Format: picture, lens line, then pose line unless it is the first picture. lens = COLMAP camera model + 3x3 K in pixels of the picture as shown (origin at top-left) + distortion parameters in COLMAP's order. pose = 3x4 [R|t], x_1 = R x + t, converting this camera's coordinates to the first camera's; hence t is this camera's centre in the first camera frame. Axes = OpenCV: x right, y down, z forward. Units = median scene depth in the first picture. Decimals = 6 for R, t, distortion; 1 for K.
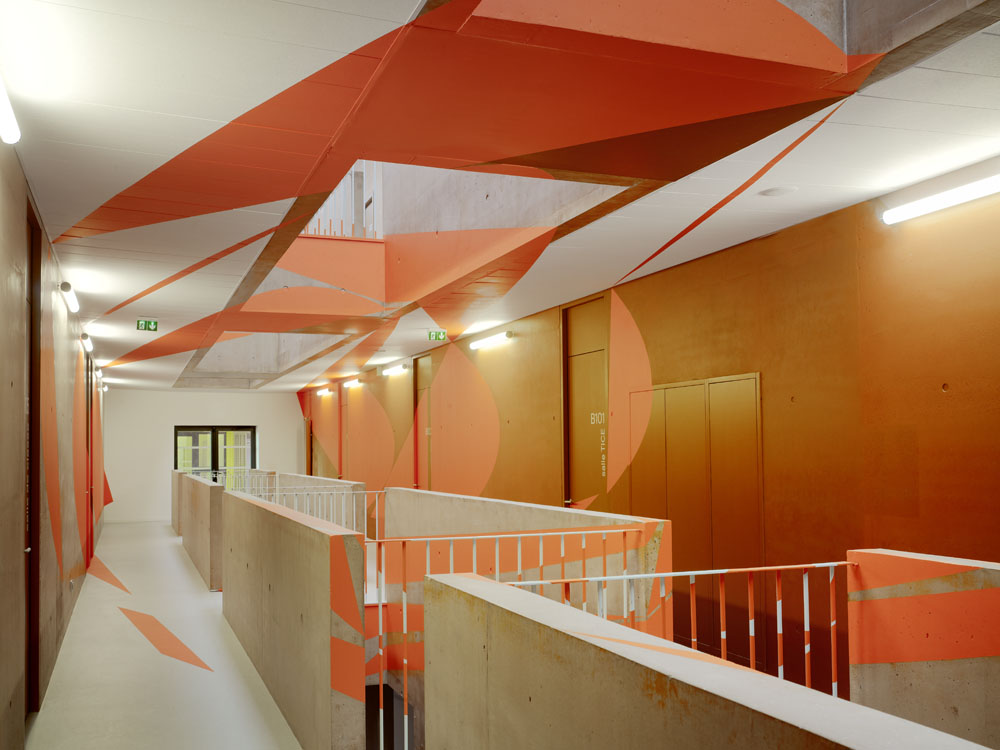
lens RADIAL K [[964.5, 0, 462.1], [0, 964.5, 413.8], [0, 0, 1]] dist [-0.013084, -0.005907]
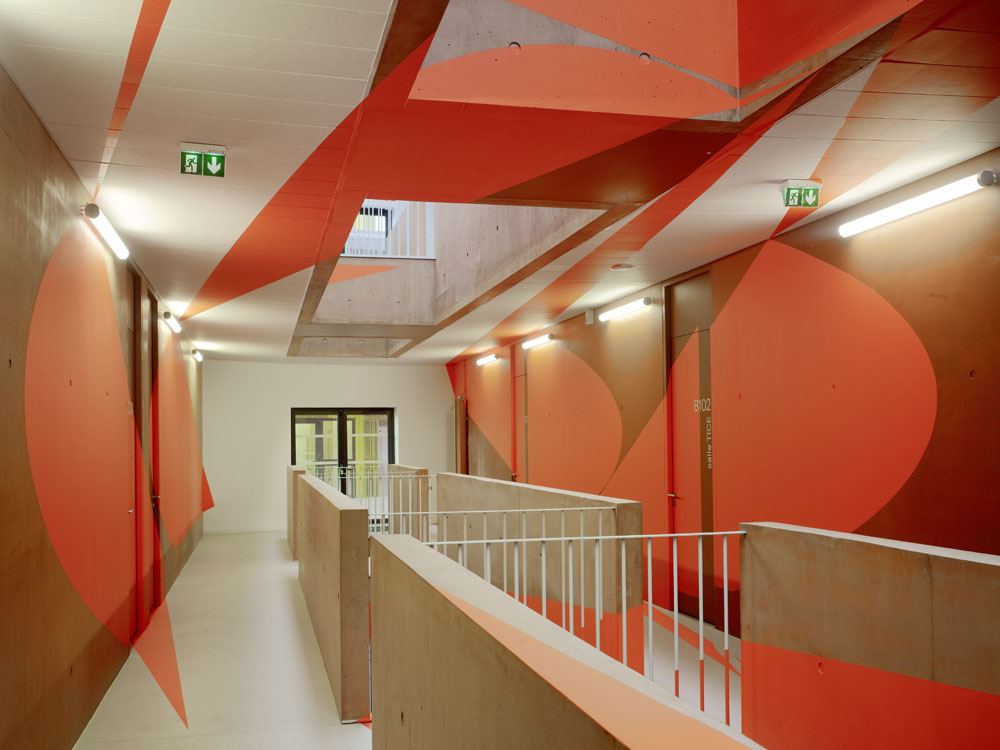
lens RADIAL K [[964.5, 0, 462.1], [0, 964.5, 413.8], [0, 0, 1]] dist [-0.013084, -0.005907]
pose [[0.992199, -0.004932, -0.124568, -0.076370], [0.006277, 0.999926, 0.010412, 0.011498], [0.124508, -0.011112, 0.992156, 0.287871]]
